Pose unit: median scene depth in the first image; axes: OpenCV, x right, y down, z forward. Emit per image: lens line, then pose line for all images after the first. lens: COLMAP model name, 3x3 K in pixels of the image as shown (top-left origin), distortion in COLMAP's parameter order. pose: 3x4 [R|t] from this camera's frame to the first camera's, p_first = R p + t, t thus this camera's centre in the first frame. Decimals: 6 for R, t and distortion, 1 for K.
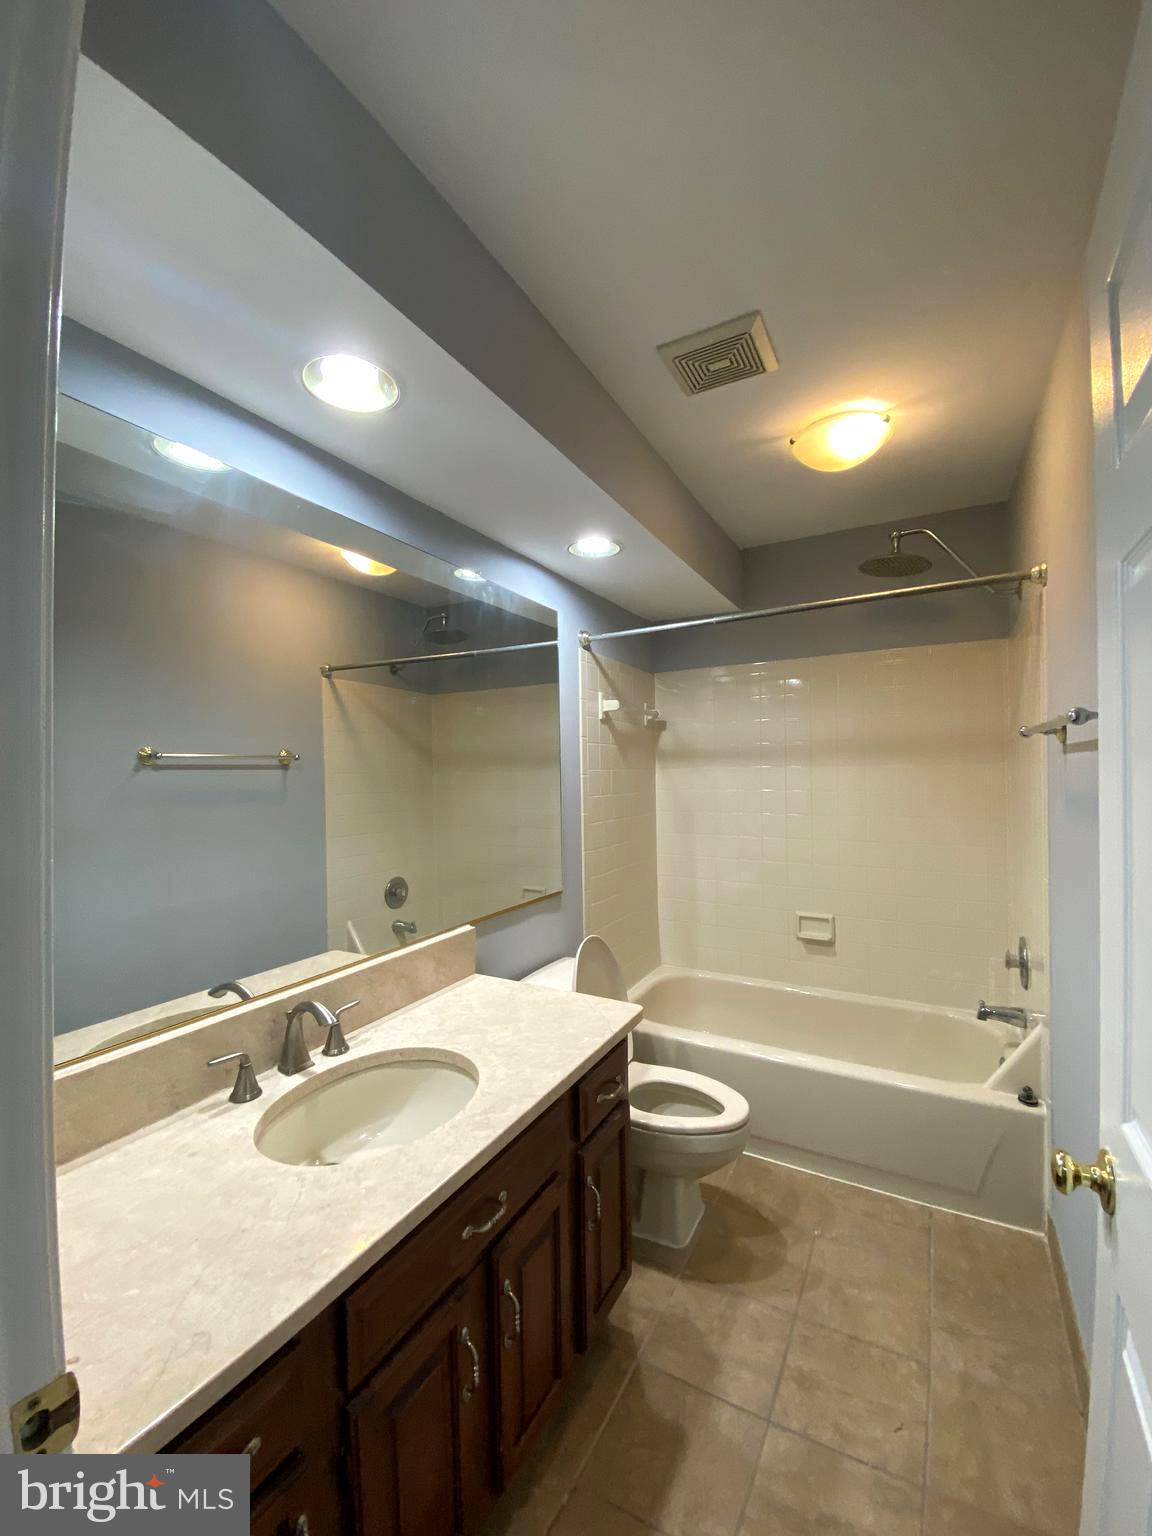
lens RADIAL K [[626.9, 0, 576.0], [0, 626.9, 768.0], [0, 0, 1]] dist [0.022920, -0.021373]
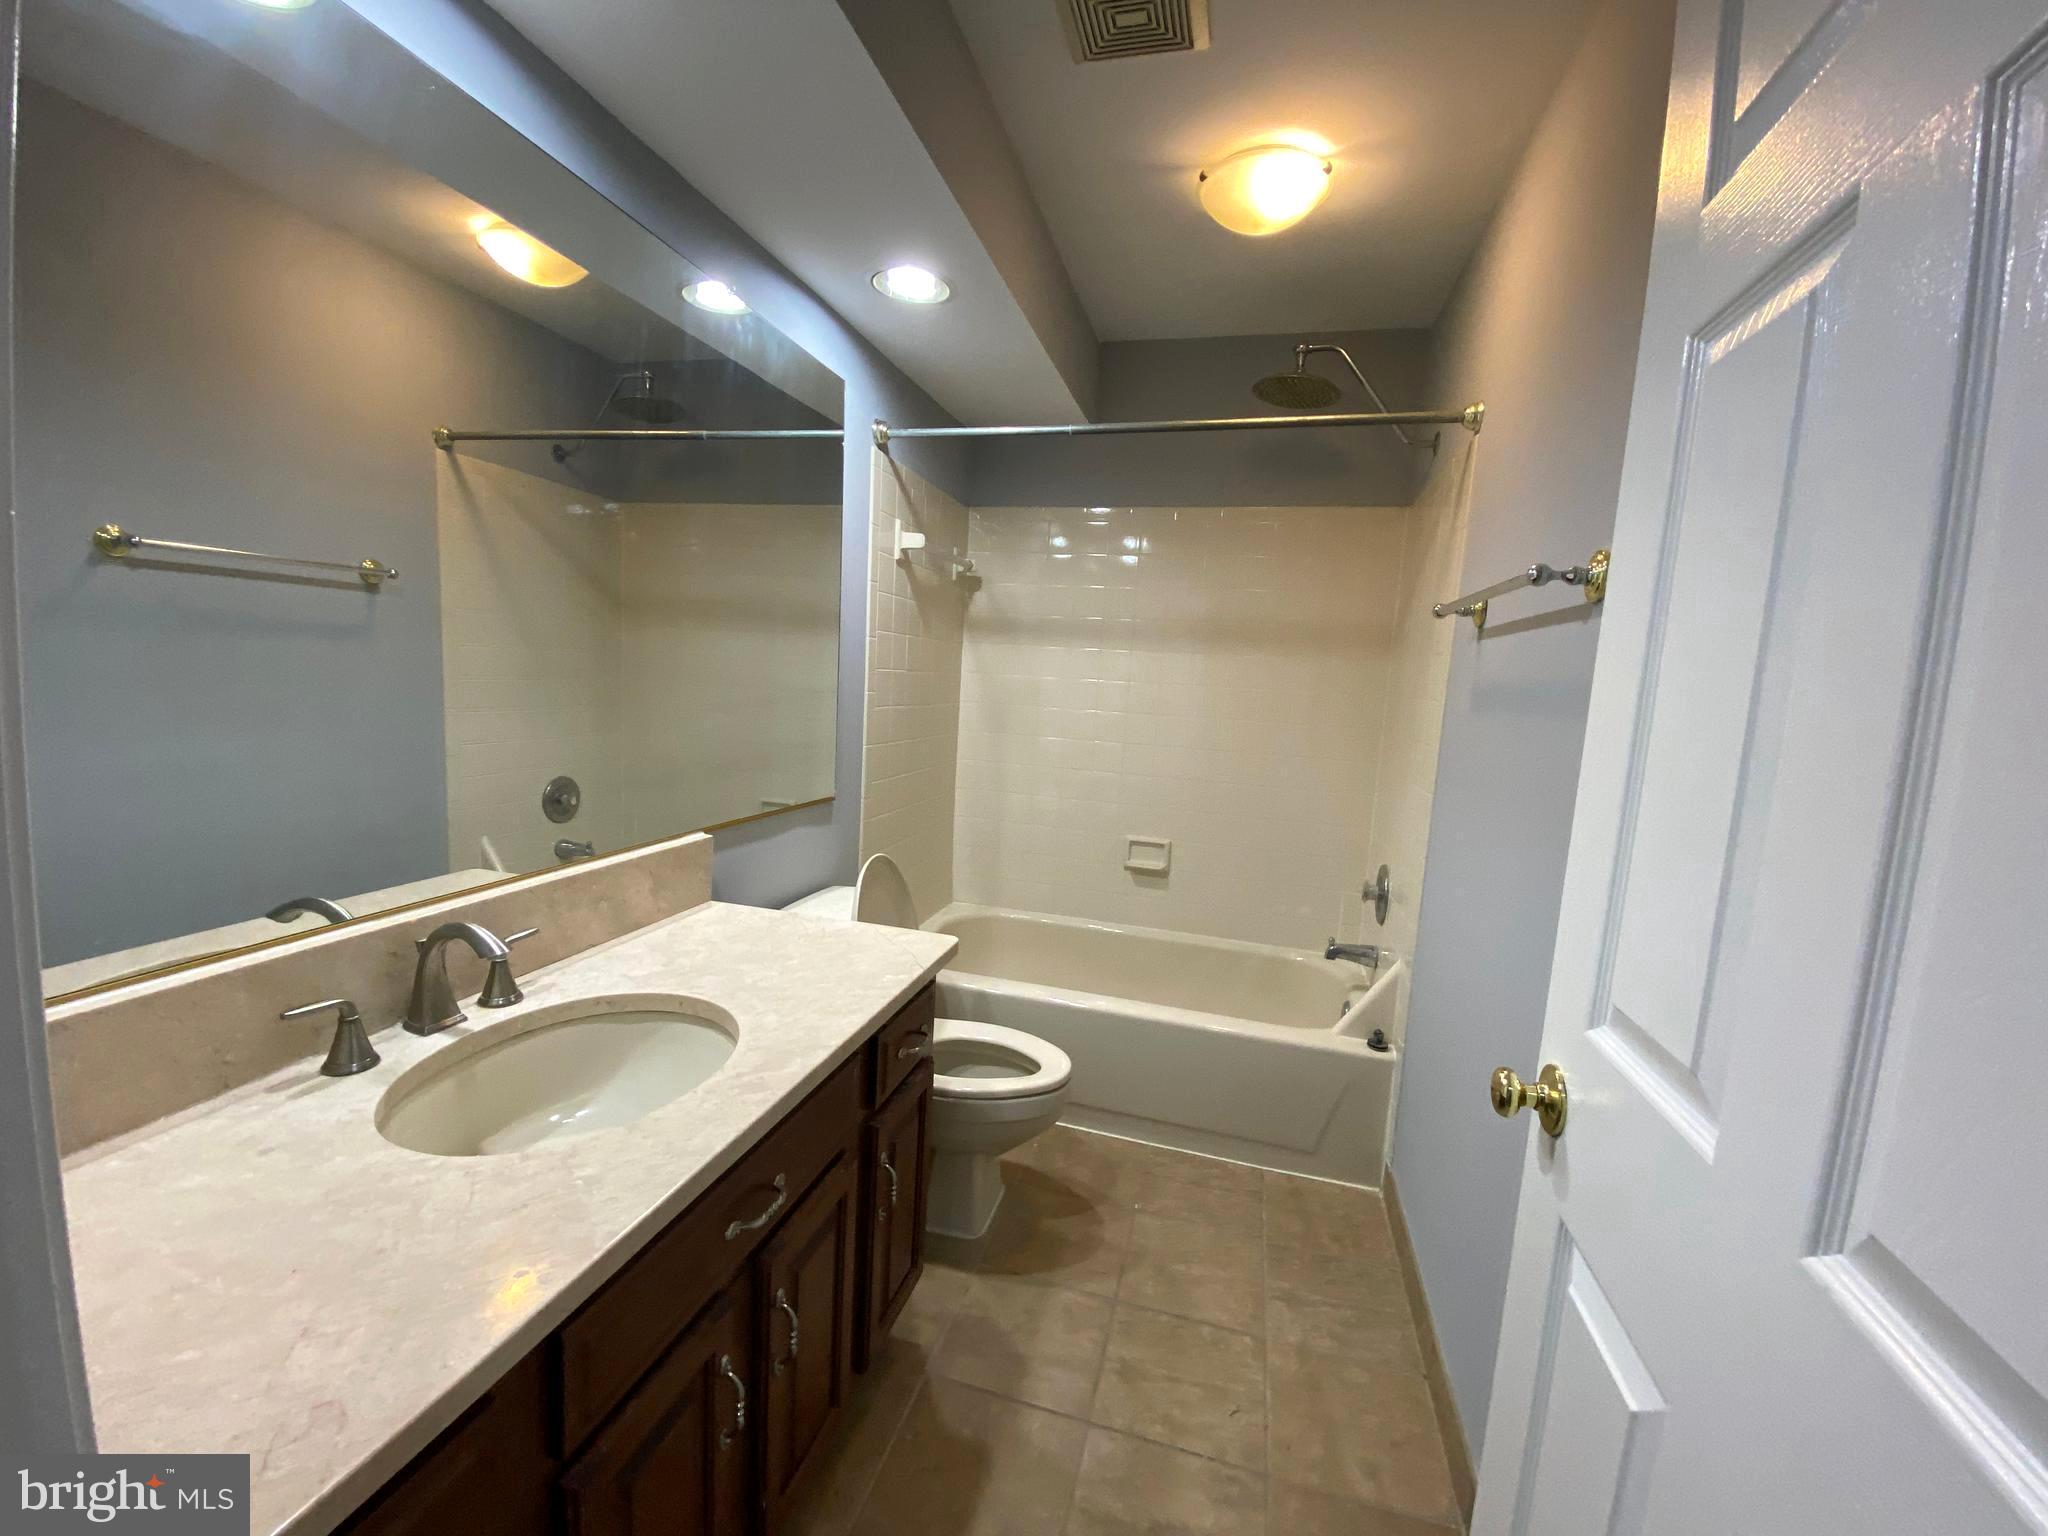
lens RADIAL K [[835.9, 0, 1024.0], [0, 835.9, 768.0], [0, 0, 1]] dist [0.022920, -0.021373]
pose [[0.968739, 0.043668, 0.244210, -0.069461], [-0.073810, 0.990542, 0.115668, 0.060759], [-0.236849, -0.130077, 0.962799, 0.057423]]
